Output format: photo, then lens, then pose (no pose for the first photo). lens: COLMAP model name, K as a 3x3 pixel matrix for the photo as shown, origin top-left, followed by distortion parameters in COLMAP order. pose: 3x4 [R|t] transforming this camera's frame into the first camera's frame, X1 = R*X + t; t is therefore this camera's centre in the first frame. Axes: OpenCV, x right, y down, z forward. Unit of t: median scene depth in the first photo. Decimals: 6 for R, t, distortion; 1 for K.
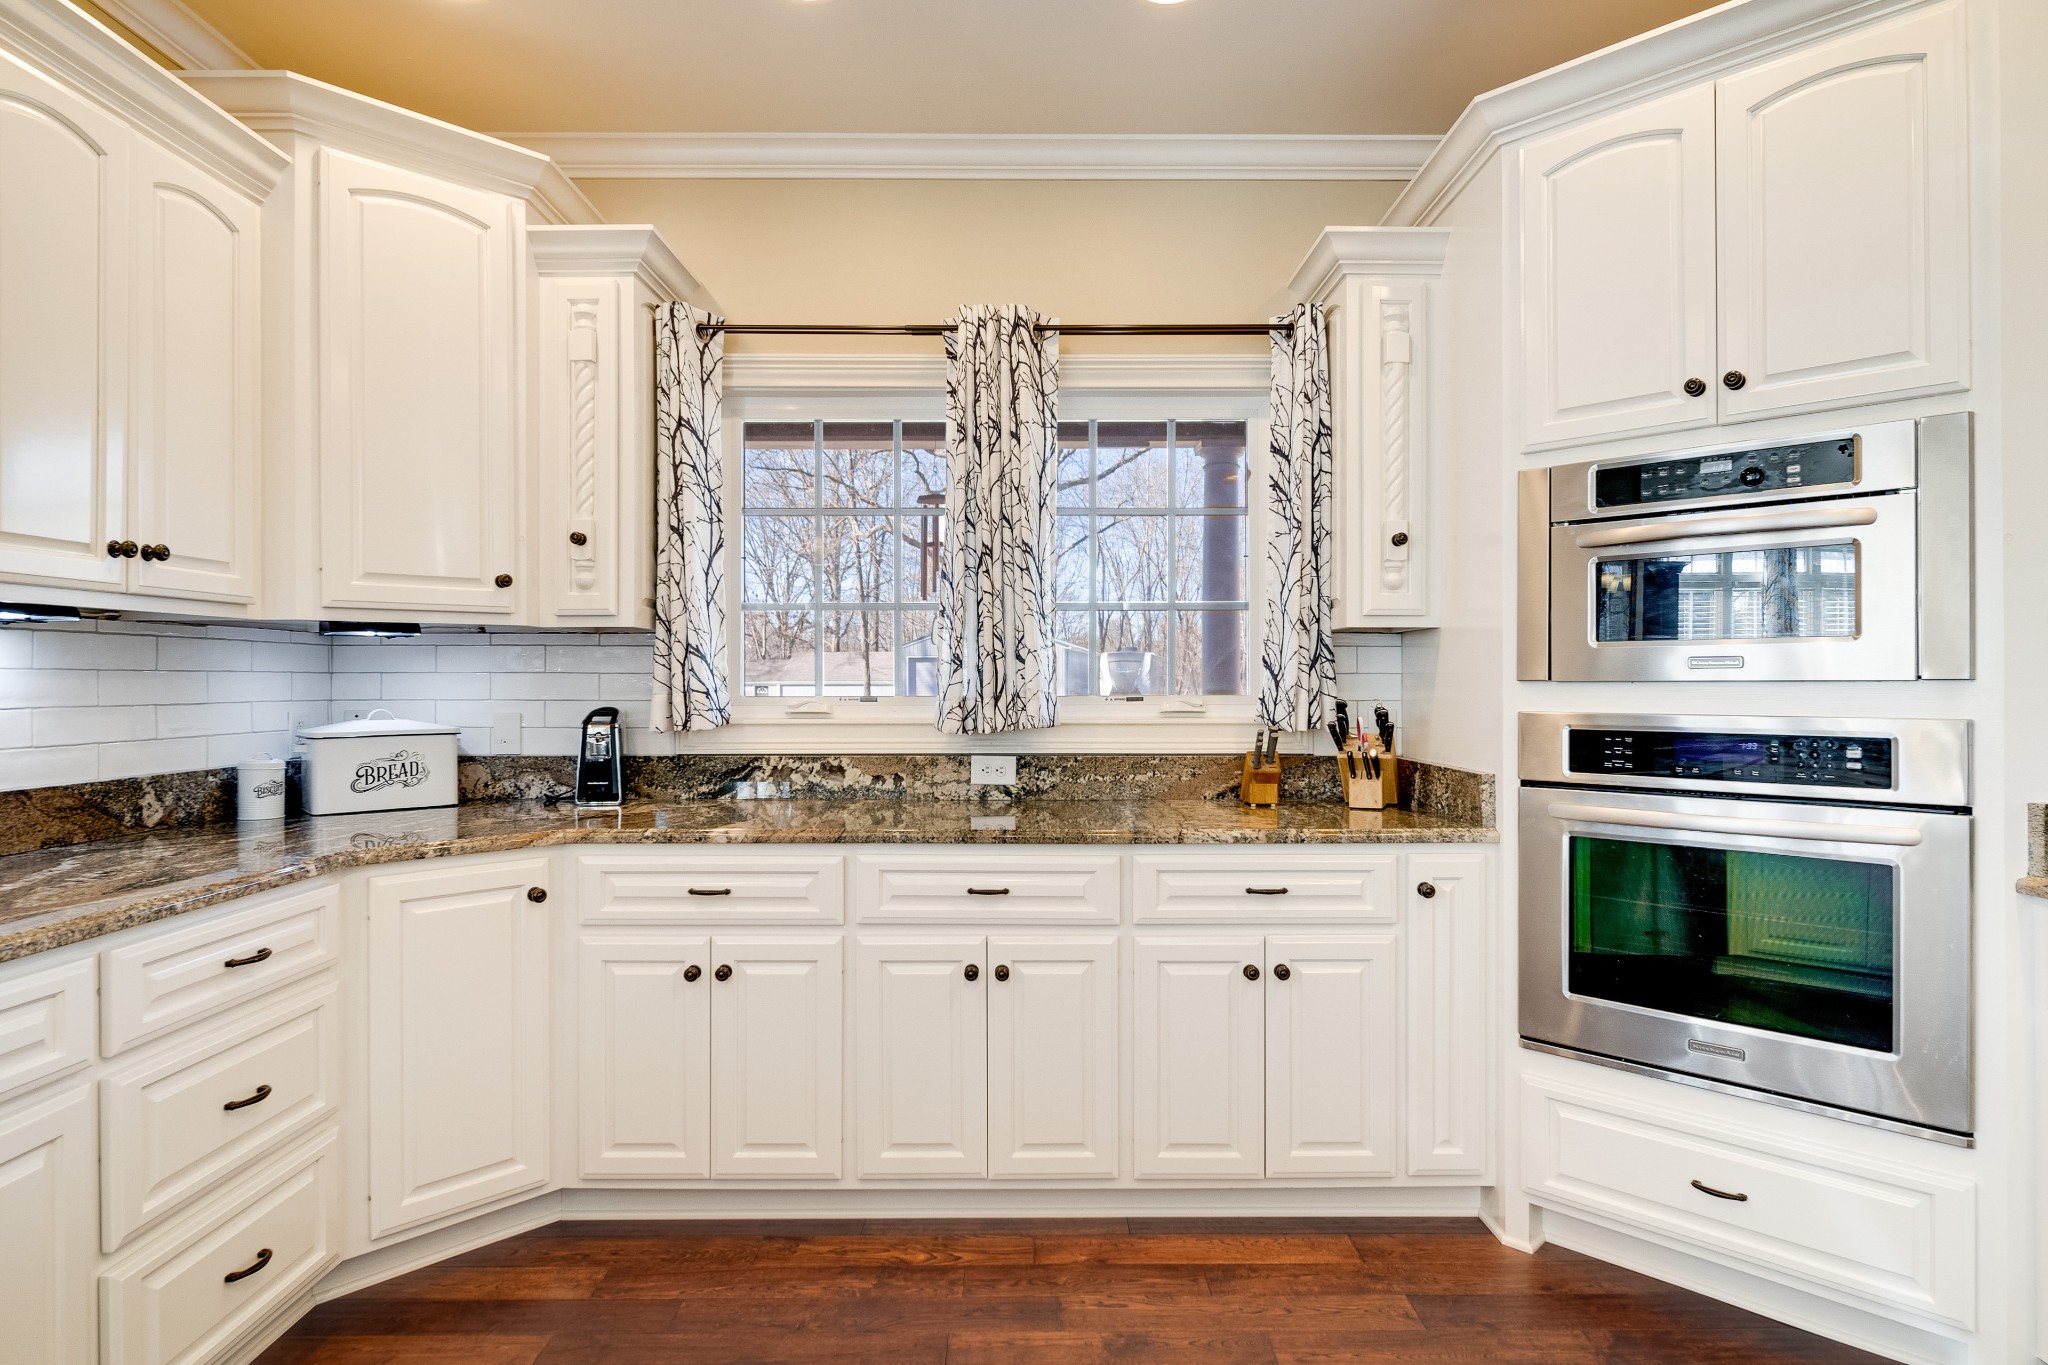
lens RADIAL K [[1127.5, 0, 1040.5], [0, 1127.5, 682.9], [0, 0, 1]] dist [-0.007794, 0.003041]
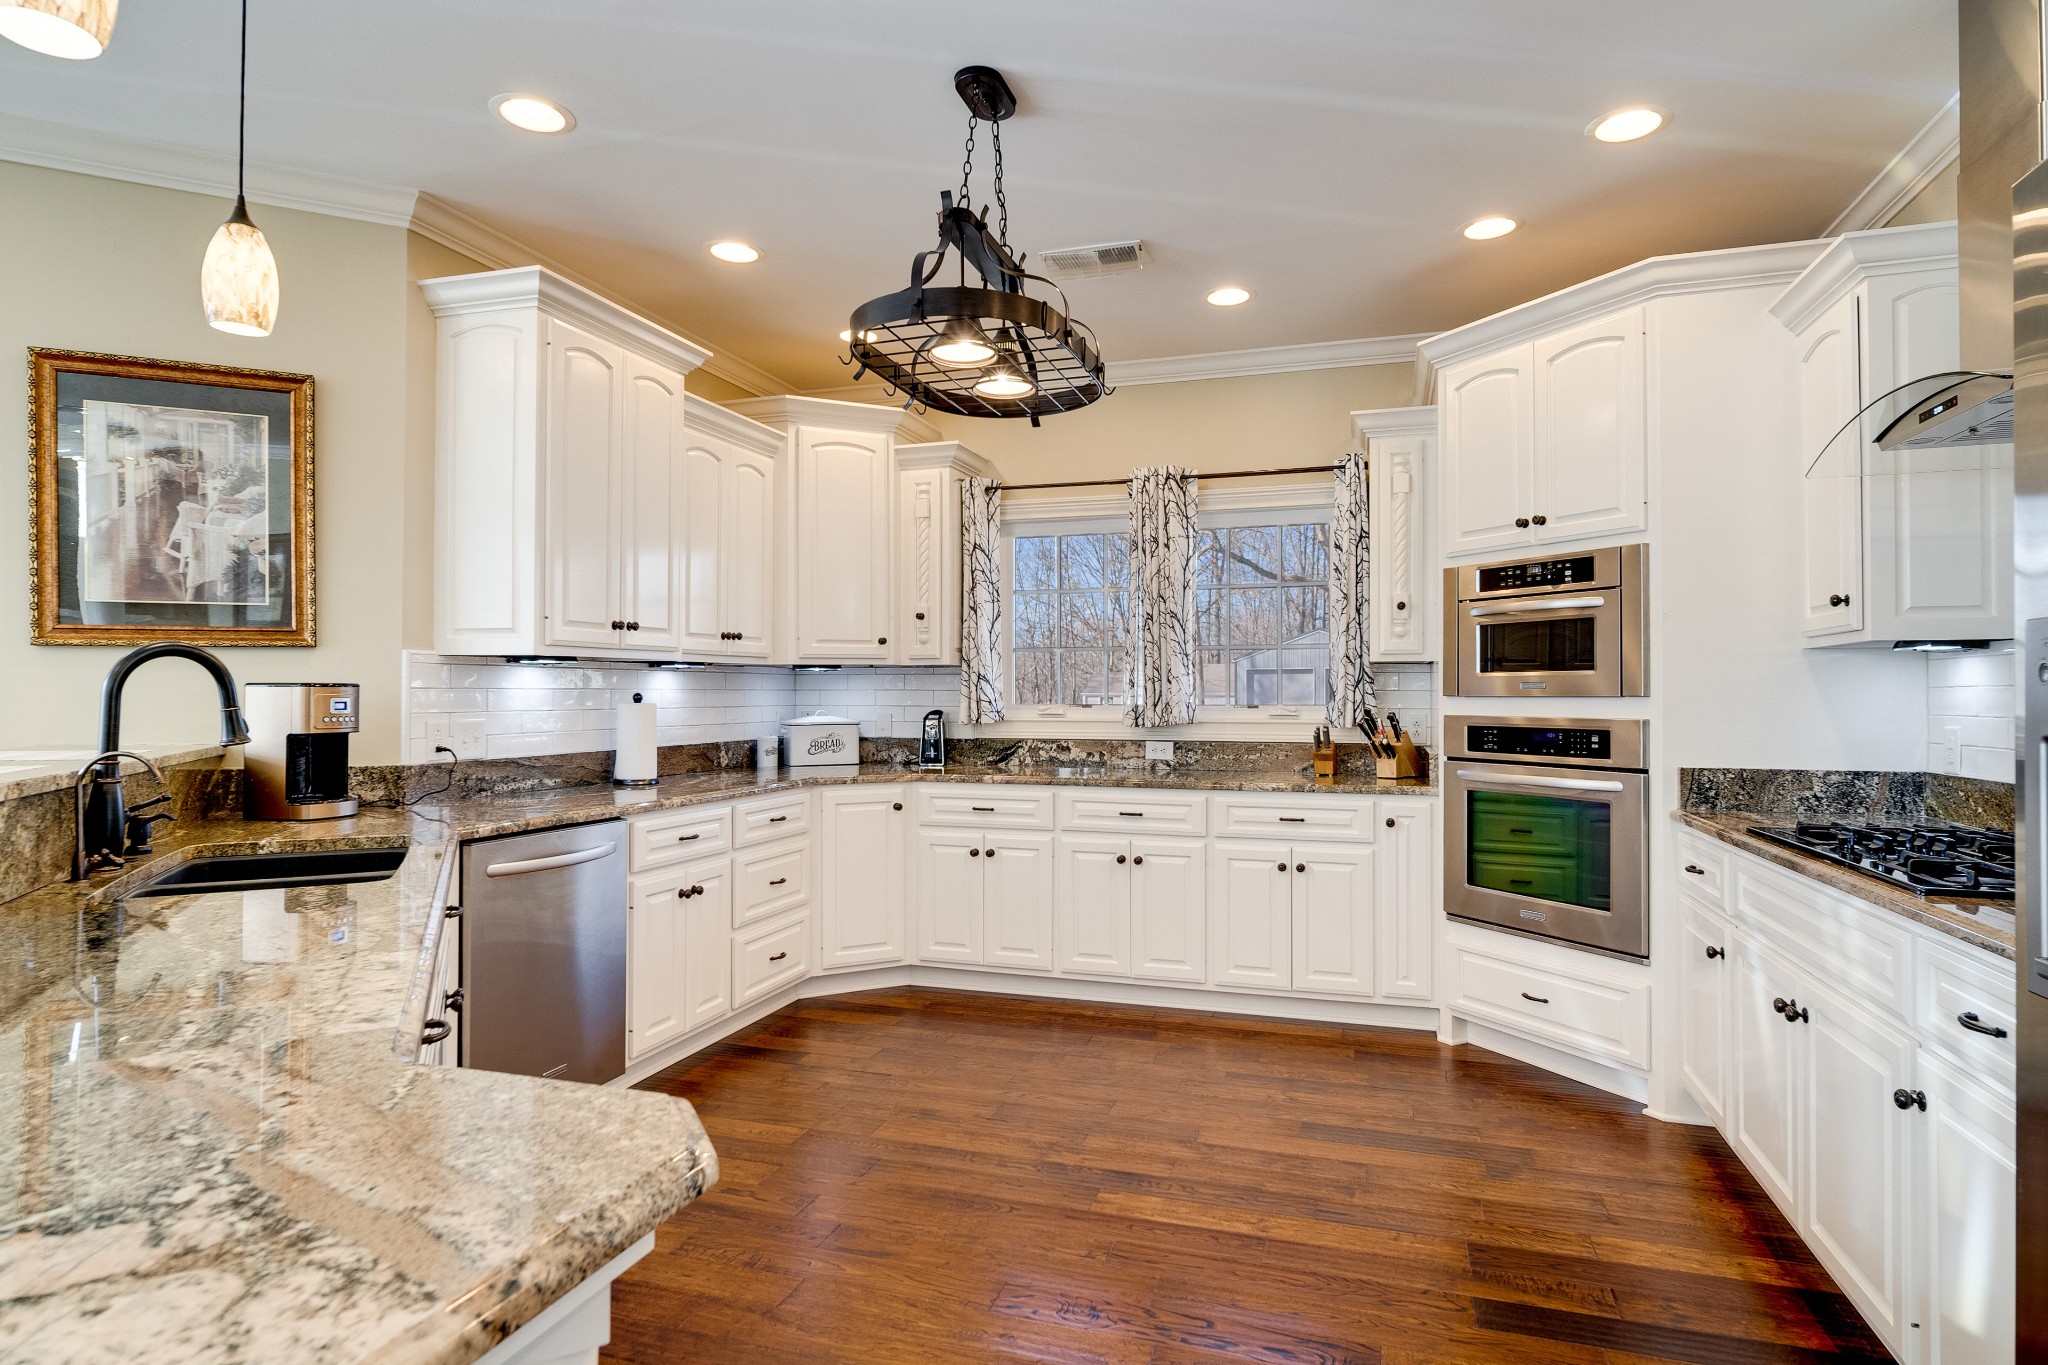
lens RADIAL K [[1127.5, 0, 1018.5], [0, 1127.5, 685.6], [0, 0, 1]] dist [-0.007794, 0.003041]
pose [[0.947478, -0.001273, -0.319818, 0.313335], [-0.001108, 0.999973, -0.007263, -0.003904], [0.319819, 0.007236, 0.947451, -0.654586]]
